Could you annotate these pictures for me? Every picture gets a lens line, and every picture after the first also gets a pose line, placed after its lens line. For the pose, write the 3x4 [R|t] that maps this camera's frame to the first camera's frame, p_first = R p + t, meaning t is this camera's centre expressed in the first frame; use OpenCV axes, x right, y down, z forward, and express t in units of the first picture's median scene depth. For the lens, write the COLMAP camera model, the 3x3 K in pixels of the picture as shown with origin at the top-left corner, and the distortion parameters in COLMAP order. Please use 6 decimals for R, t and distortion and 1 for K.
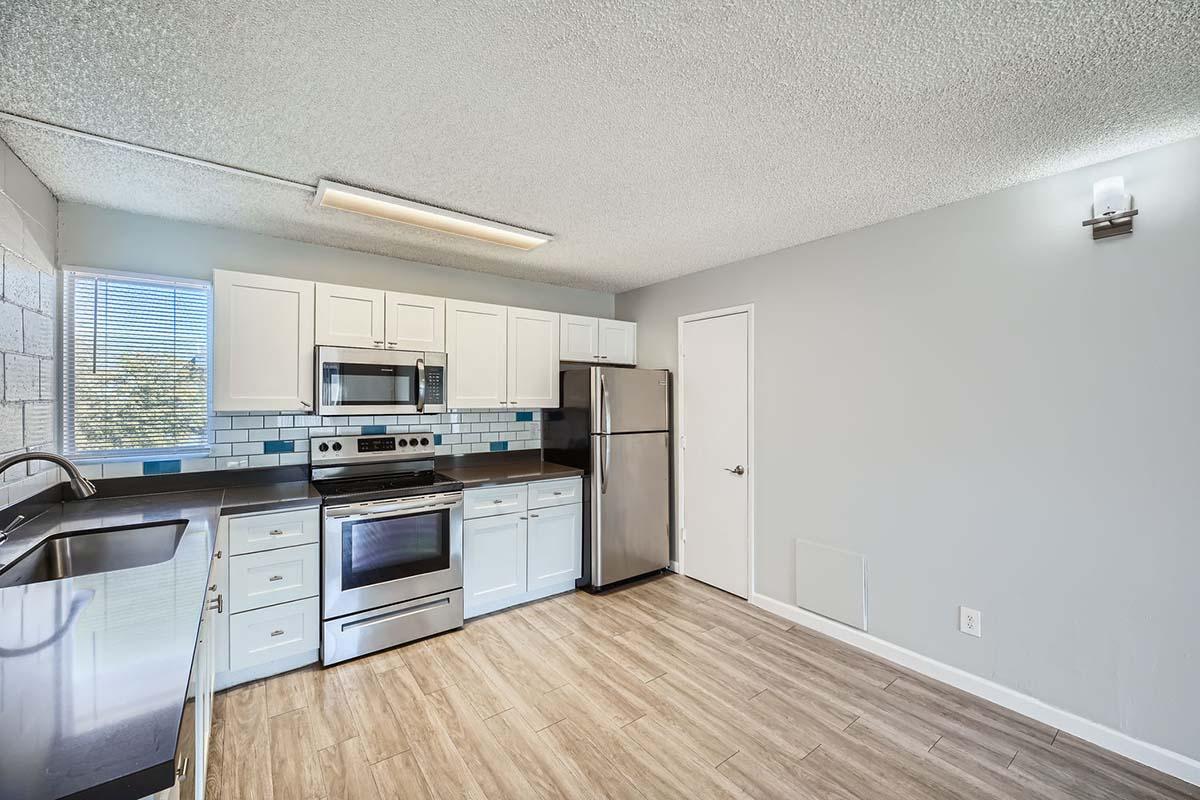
lens RADIAL K [[478.9, 0, 603.0], [0, 478.9, 399.1], [0, 0, 1]] dist [0.001017, -0.000268]
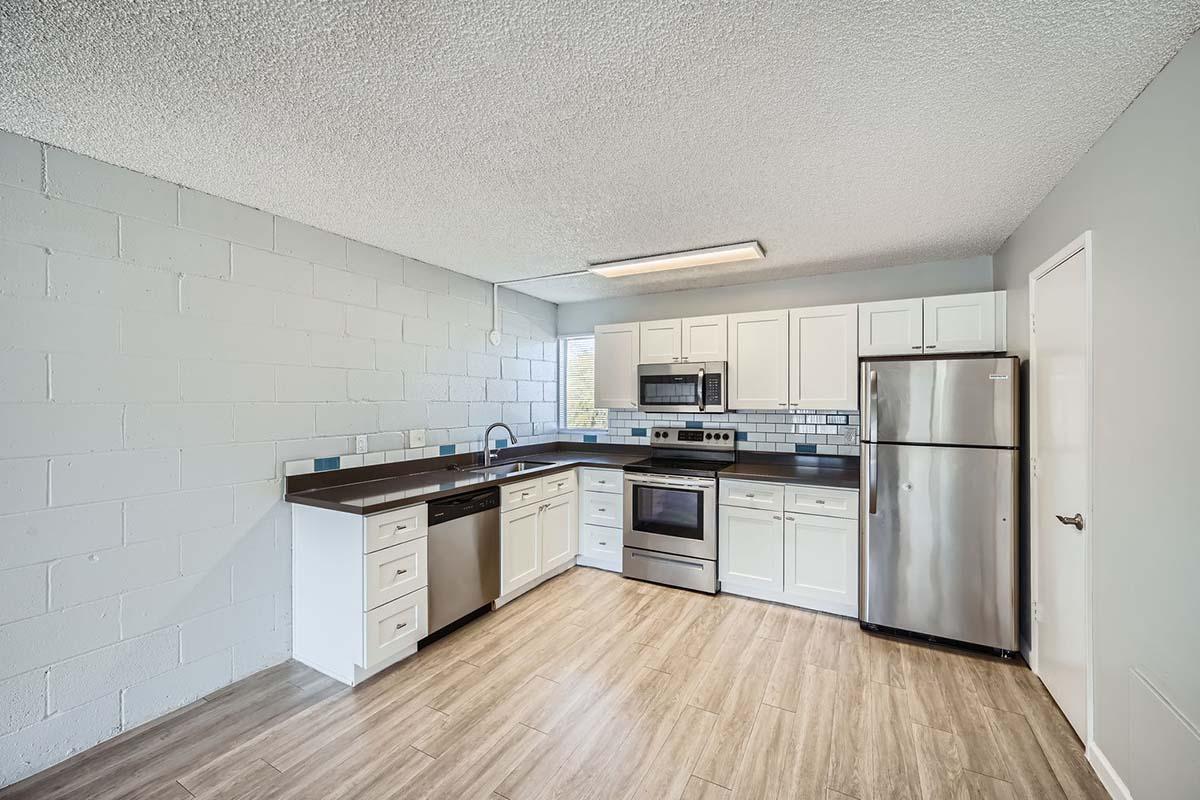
lens RADIAL K [[478.9, 0, 609.7], [0, 478.9, 405.0], [0, 0, 1]] dist [0.001017, -0.000268]
pose [[0.415154, 0.004884, -0.909738, 0.628478], [-0.002460, 0.999988, 0.004246, 0.006250], [0.909748, 0.000475, 0.415161, 0.263361]]
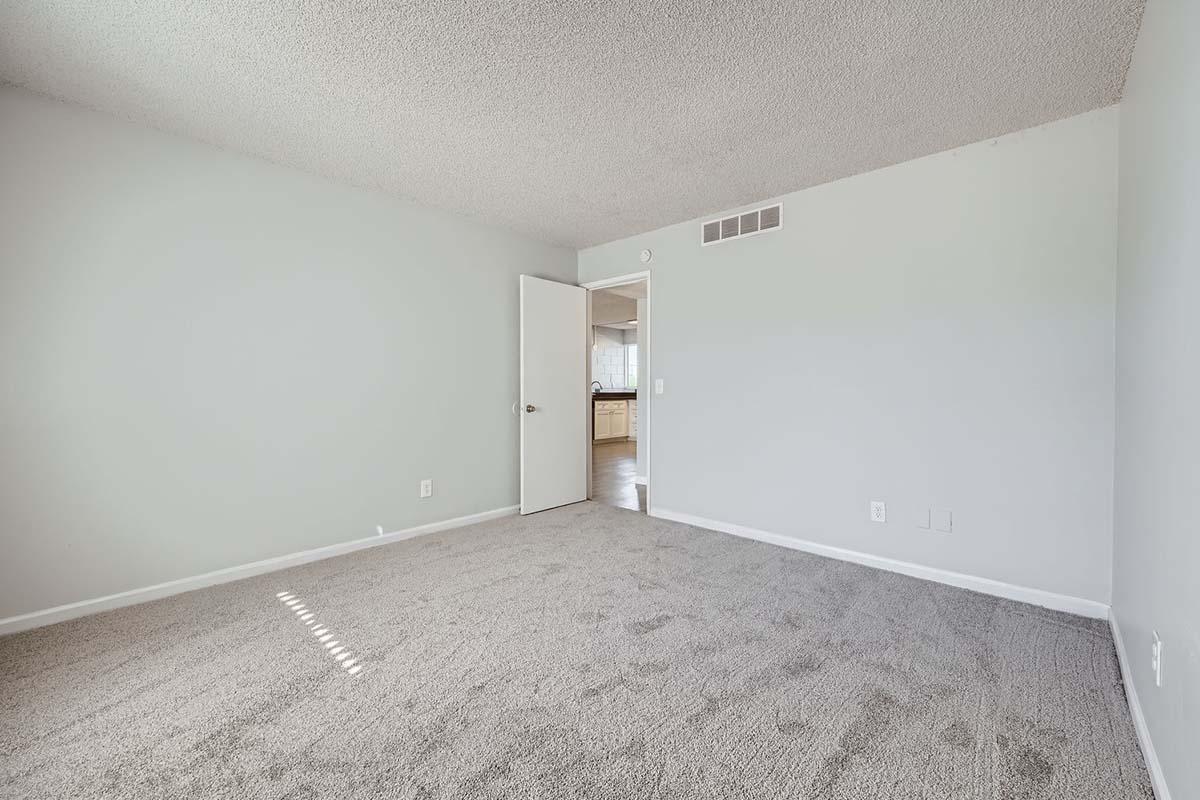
lens RADIAL K [[478.9, 0, 602.2], [0, 478.9, 397.9], [0, 0, 1]] dist [0.001017, -0.000268]
pose [[0.158330, 0.003572, -0.987380, 2.449457], [0.000392, 0.999993, 0.003680, 0.154537], [0.987386, -0.000969, 0.158327, 0.066493]]
